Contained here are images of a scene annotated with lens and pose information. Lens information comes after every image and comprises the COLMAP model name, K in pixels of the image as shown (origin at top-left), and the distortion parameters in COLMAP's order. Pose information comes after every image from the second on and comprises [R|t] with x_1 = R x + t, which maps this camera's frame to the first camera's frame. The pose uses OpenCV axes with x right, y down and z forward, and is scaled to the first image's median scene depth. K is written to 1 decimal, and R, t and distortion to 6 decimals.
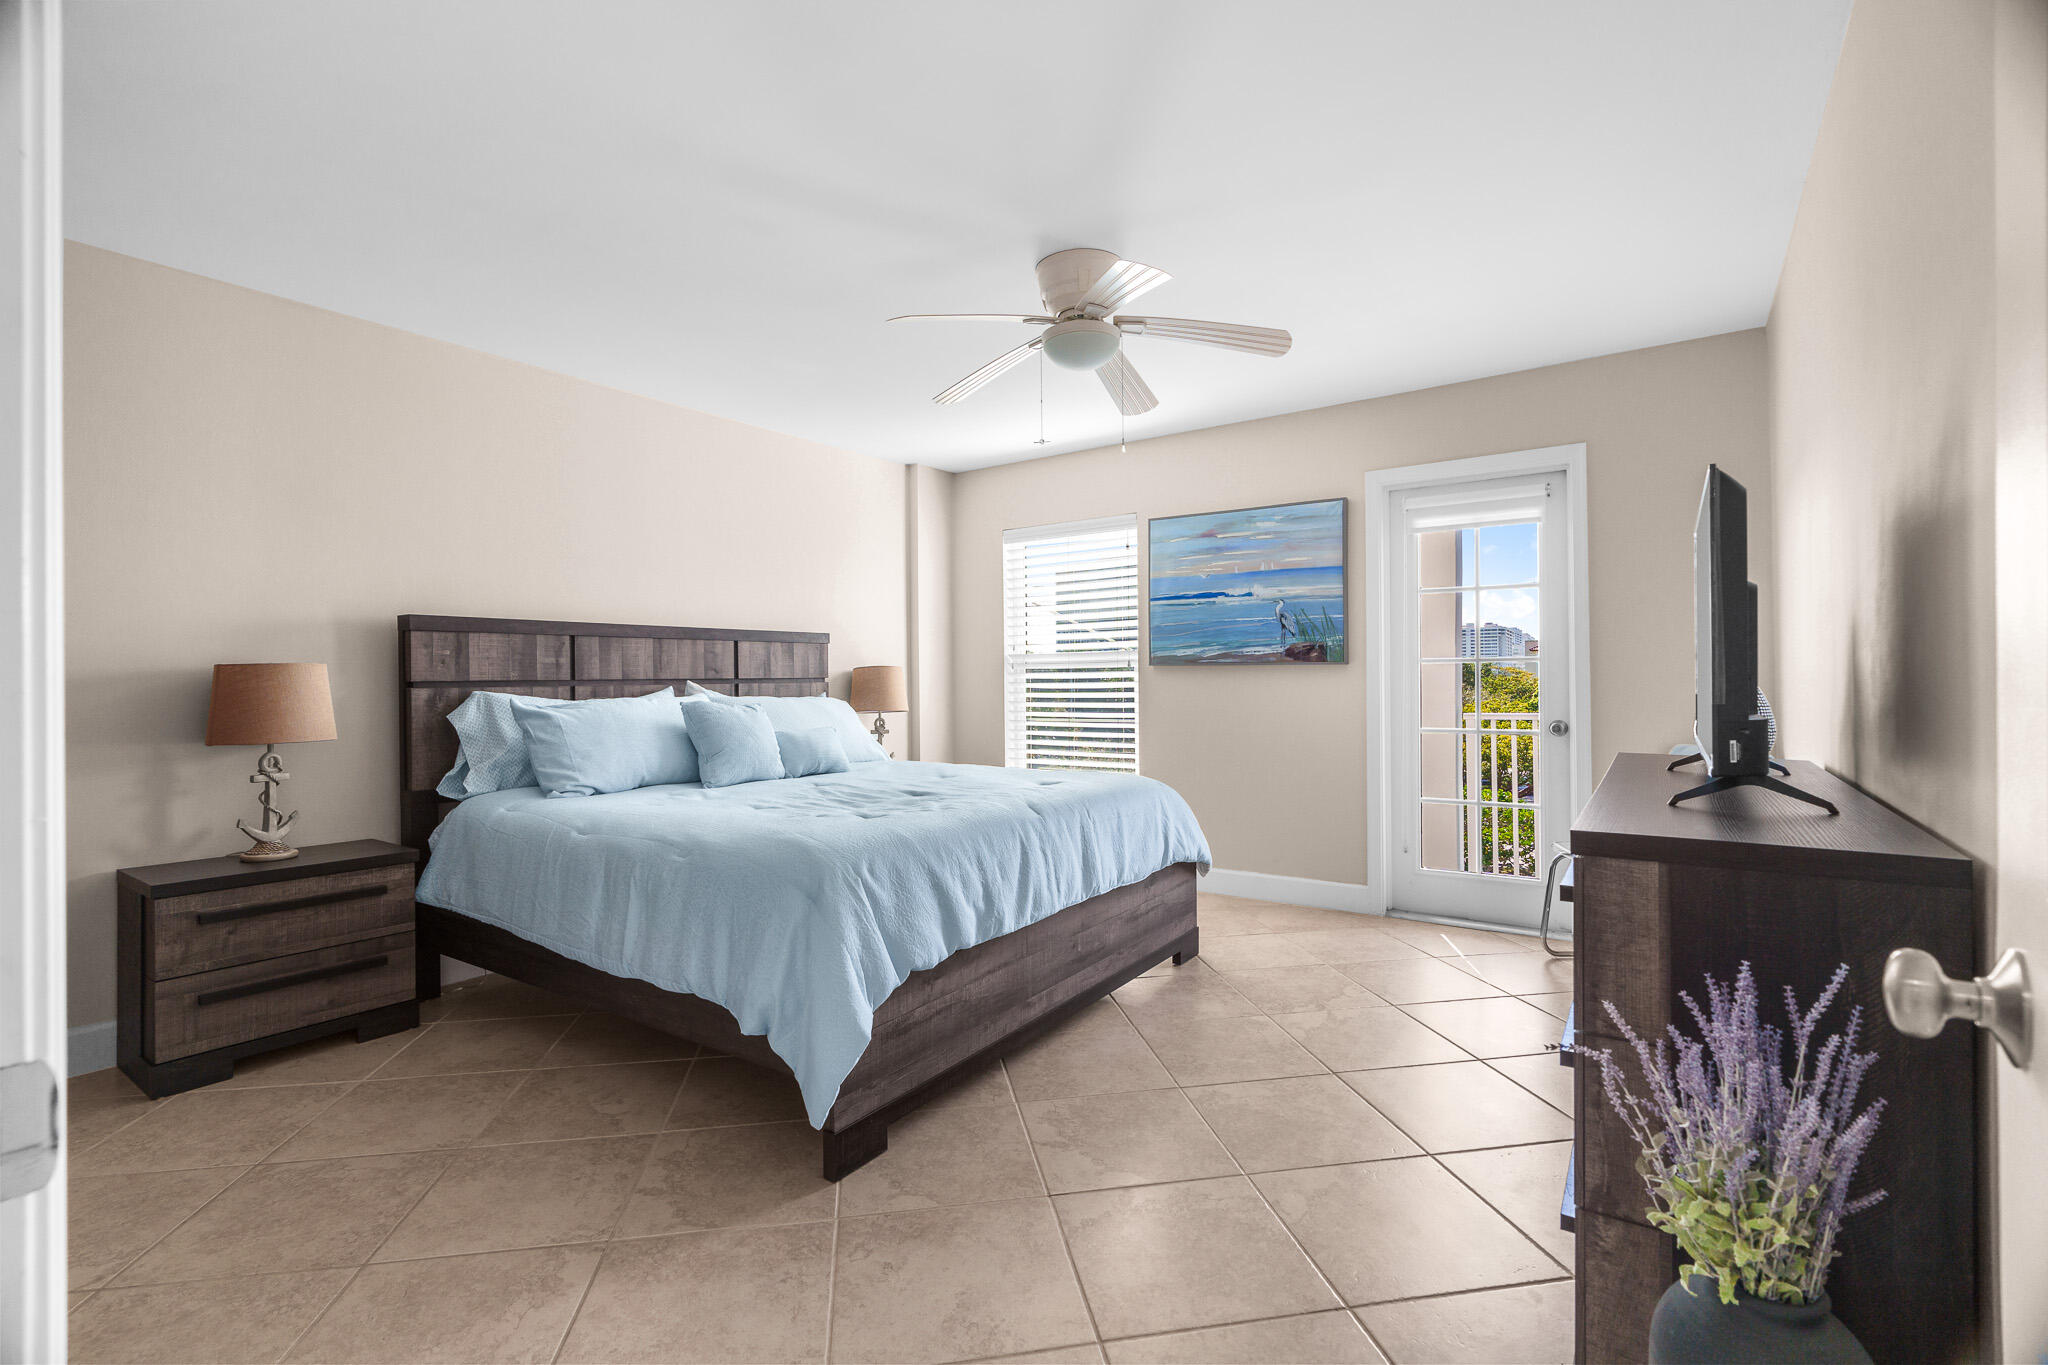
lens RADIAL K [[907.6, 0, 997.0], [0, 907.6, 679.3], [0, 0, 1]] dist [0.000806, 0.000407]
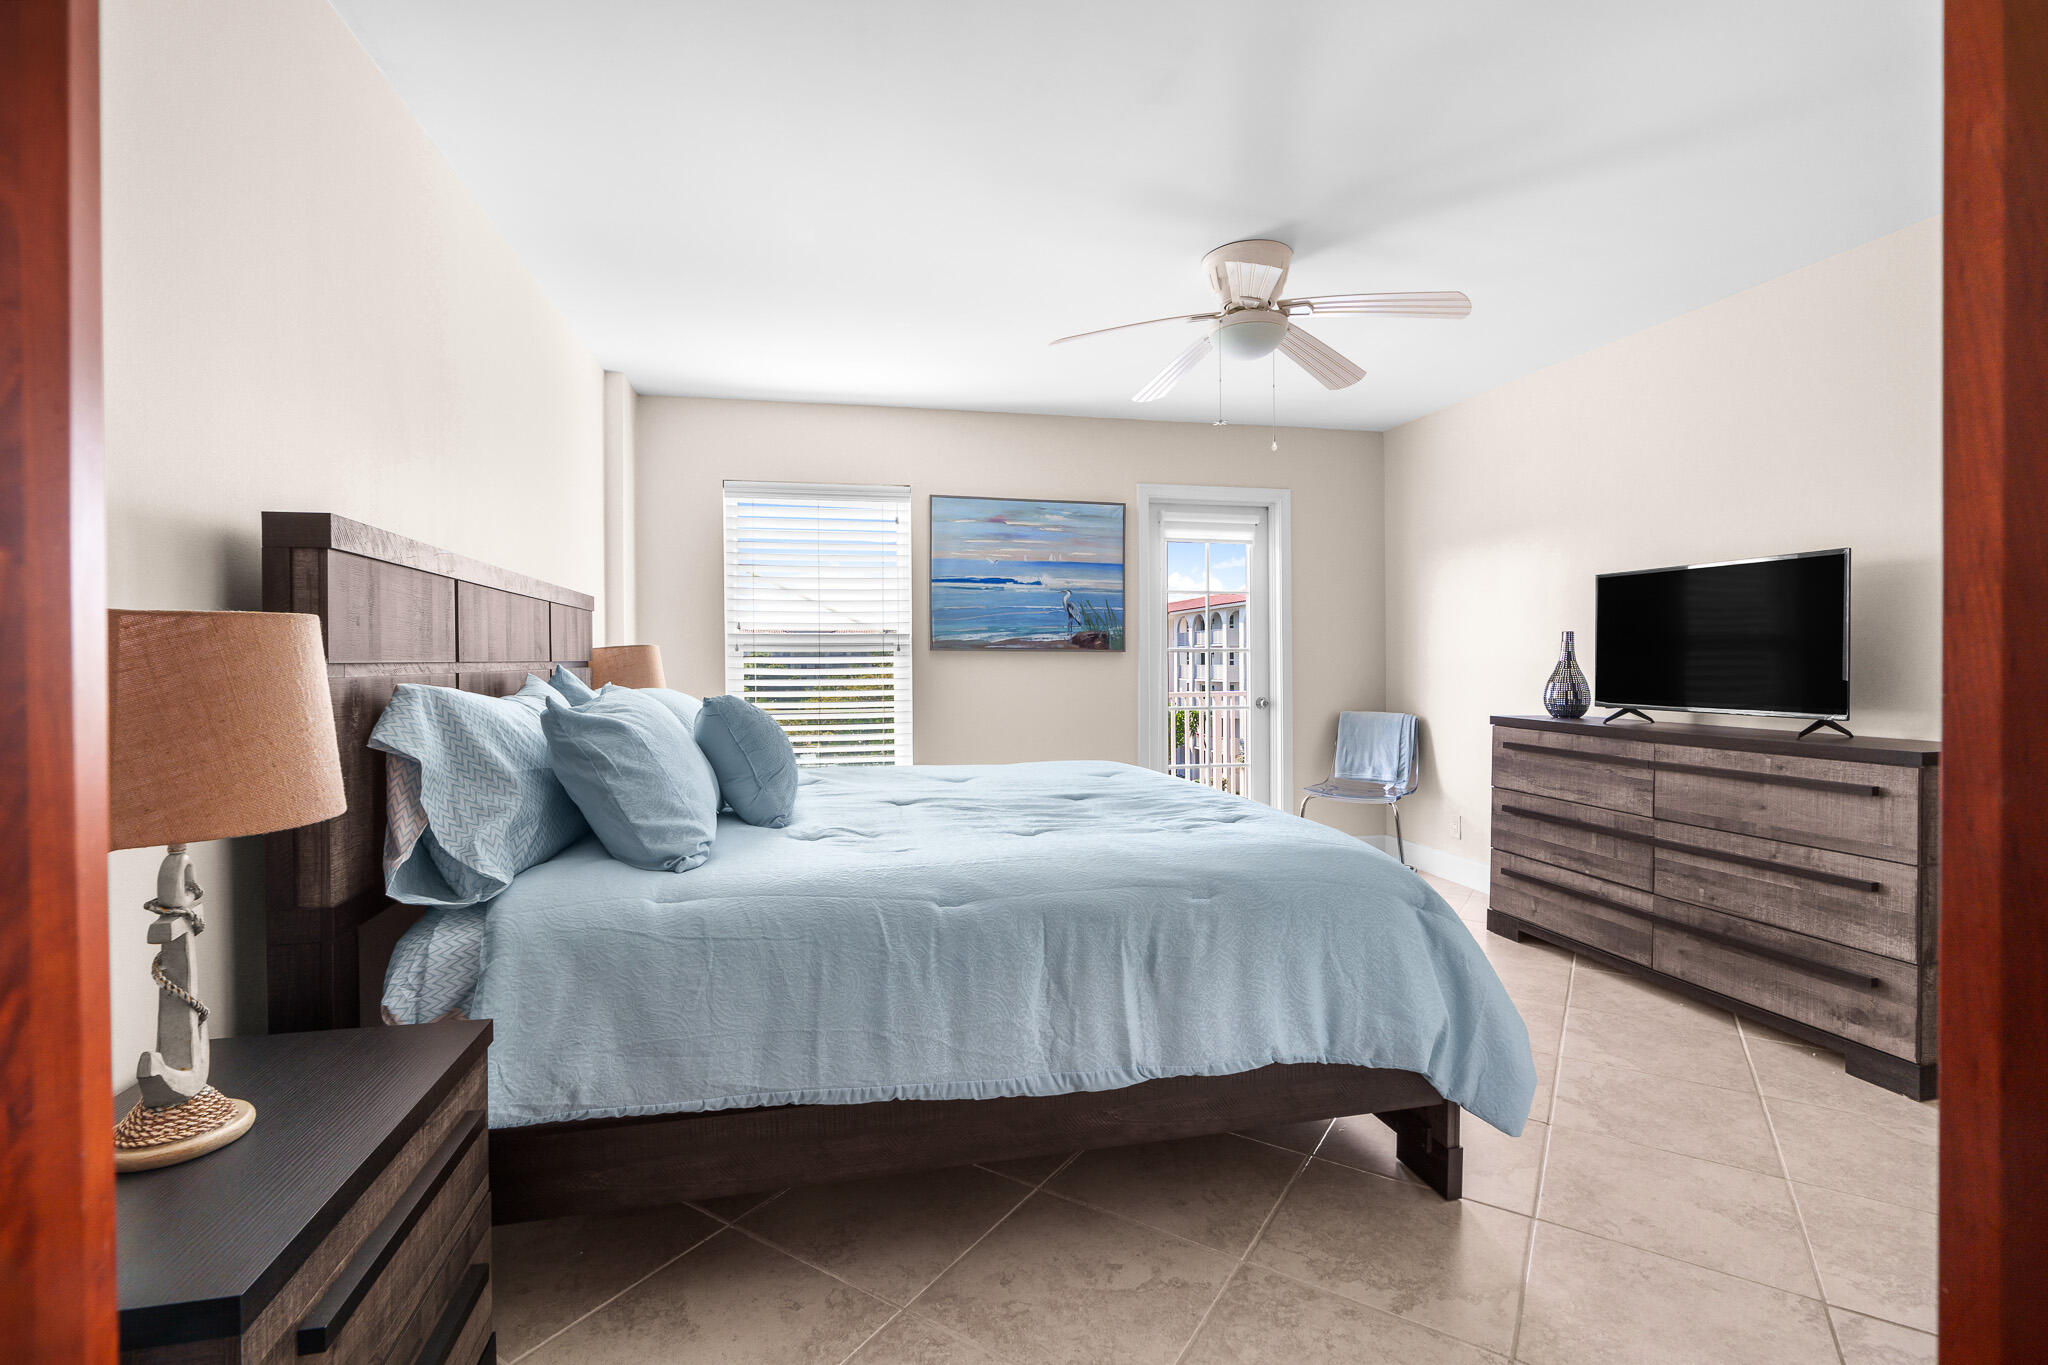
lens RADIAL K [[923.9, 0, 1017.9], [0, 923.9, 677.1], [0, 0, 1]] dist [-0.010341, 0.003901]
pose [[0.674270, -0.006260, 0.738458, -0.519066], [-0.002295, 0.999941, 0.010572, 0.002618], [-0.738481, -0.008823, 0.674217, 0.306591]]
